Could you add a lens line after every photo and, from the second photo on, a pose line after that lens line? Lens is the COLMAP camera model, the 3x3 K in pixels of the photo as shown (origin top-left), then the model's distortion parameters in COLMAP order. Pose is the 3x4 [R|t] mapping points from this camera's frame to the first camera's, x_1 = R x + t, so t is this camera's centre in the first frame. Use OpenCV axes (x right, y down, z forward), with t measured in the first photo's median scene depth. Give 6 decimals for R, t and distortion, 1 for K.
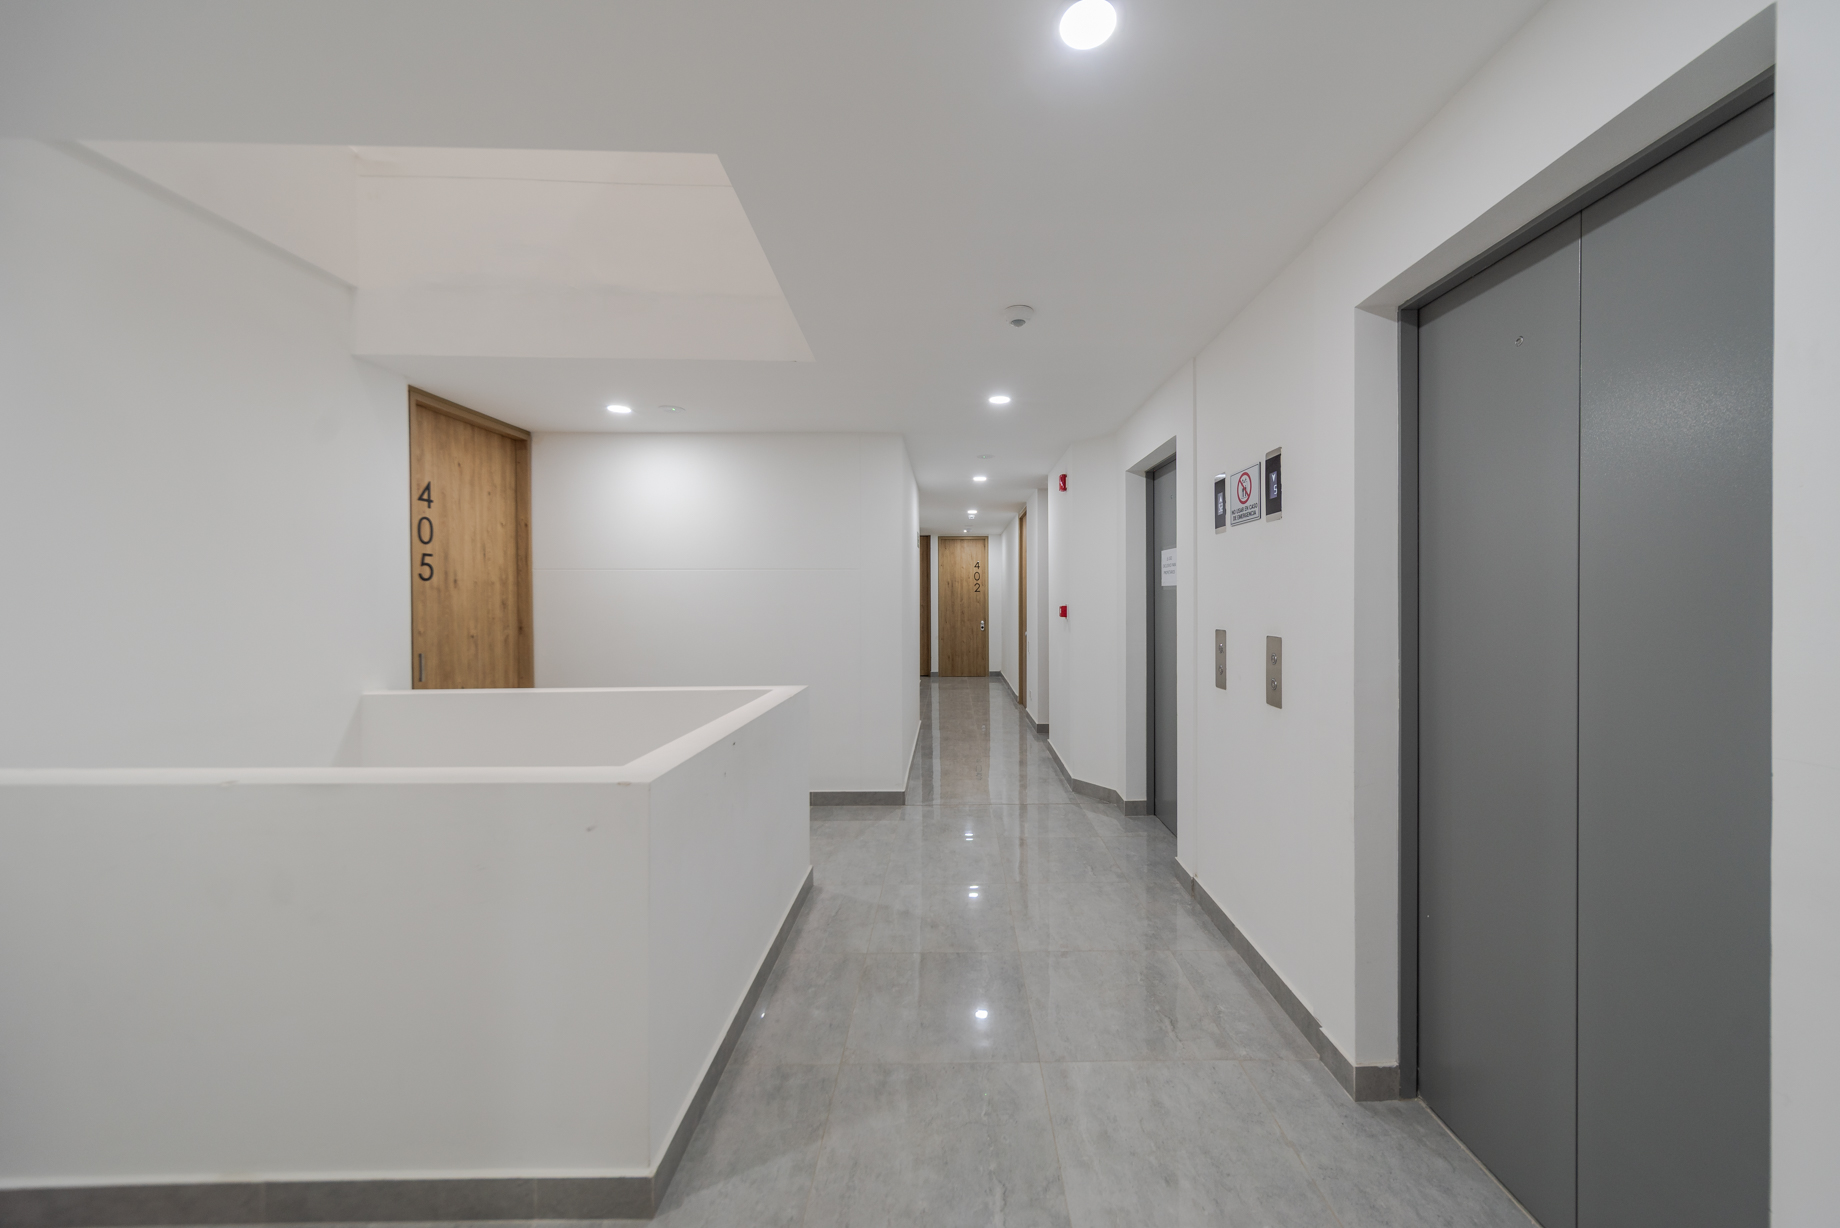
lens RADIAL K [[657.7, 0, 949.2], [0, 657.7, 612.2], [0, 0, 1]] dist [0.001941, -0.000291]
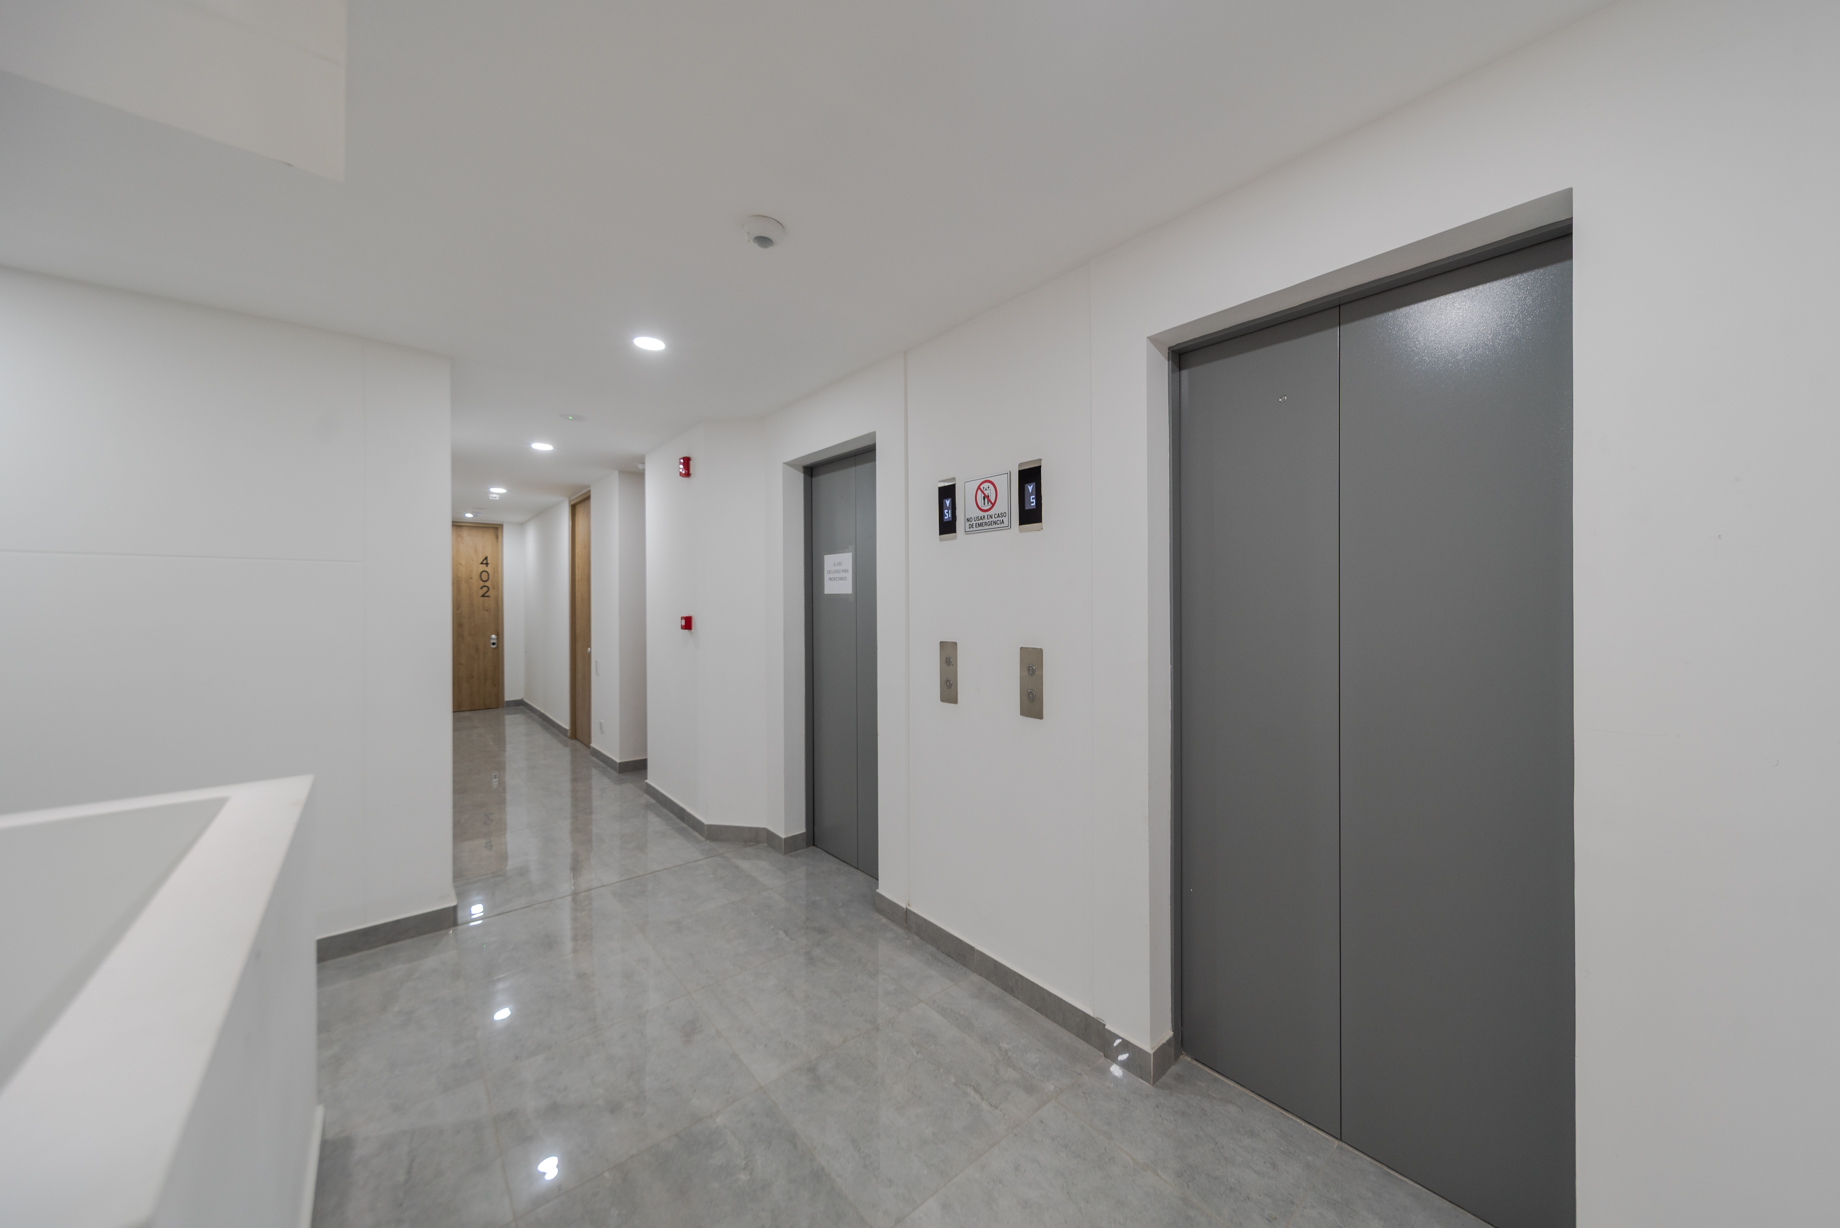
lens RADIAL K [[657.1, 0, 974.7], [0, 657.1, 604.6], [0, 0, 1]] dist [0.001117, 0.000153]
pose [[0.740084, -0.003474, 0.672506, -0.186849], [0.016321, 0.999785, -0.012796, -0.012404], [-0.672316, 0.020446, 0.739981, 0.245308]]
